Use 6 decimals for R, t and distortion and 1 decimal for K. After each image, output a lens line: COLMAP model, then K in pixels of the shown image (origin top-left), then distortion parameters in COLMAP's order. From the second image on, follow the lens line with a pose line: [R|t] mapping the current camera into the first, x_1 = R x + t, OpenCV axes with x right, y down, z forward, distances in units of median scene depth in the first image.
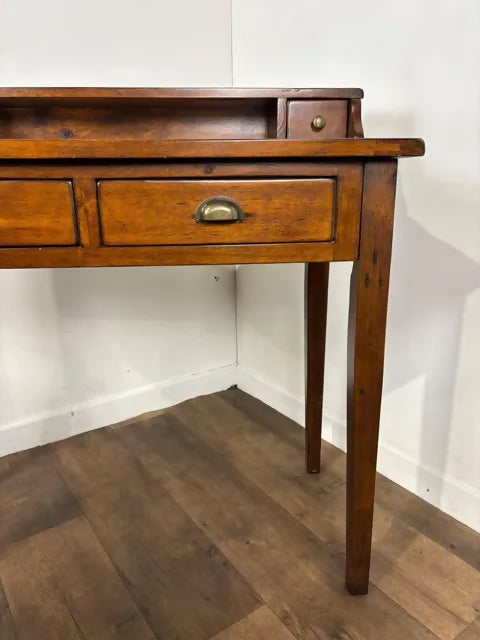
lens RADIAL K [[479.8, 0, 240.0], [0, 479.8, 320.0], [0, 0, 1]] dist [0.042842, -0.048091]
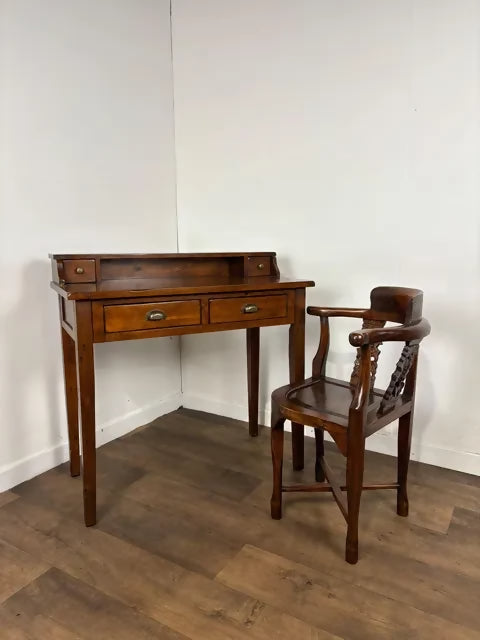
lens RADIAL K [[479.8, 0, 240.0], [0, 479.8, 320.0], [0, 0, 1]] dist [0.042842, -0.048091]
pose [[0.913573, -0.057718, 0.402559, -0.754826], [0.107317, 0.989005, -0.101746, 0.065505], [-0.392260, 0.136154, 0.909722, -0.894409]]
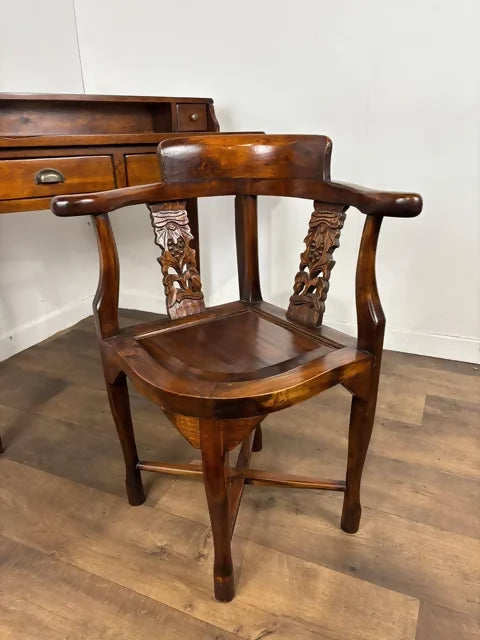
lens RADIAL K [[479.8, 0, 240.0], [0, 479.8, 320.0], [0, 0, 1]] dist [0.042842, -0.048091]
pose [[0.854757, -0.192993, 0.481813, -0.600882], [0.154654, 0.980834, 0.118518, 0.123890], [-0.495452, -0.026790, 0.868222, -0.569698]]
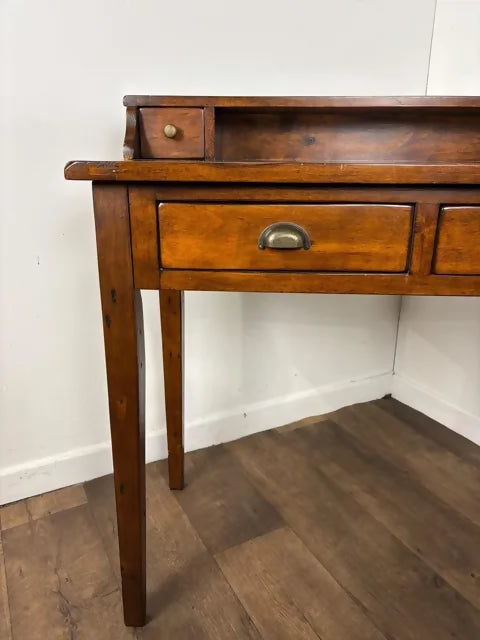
lens RADIAL K [[479.8, 0, 240.0], [0, 479.8, 320.0], [0, 0, 1]] dist [0.042842, -0.048091]
pose [[0.992944, 0.054538, -0.105295, -0.361492], [-0.051350, 0.998143, 0.032752, -0.049421], [0.106885, -0.027114, 0.993902, 0.014014]]
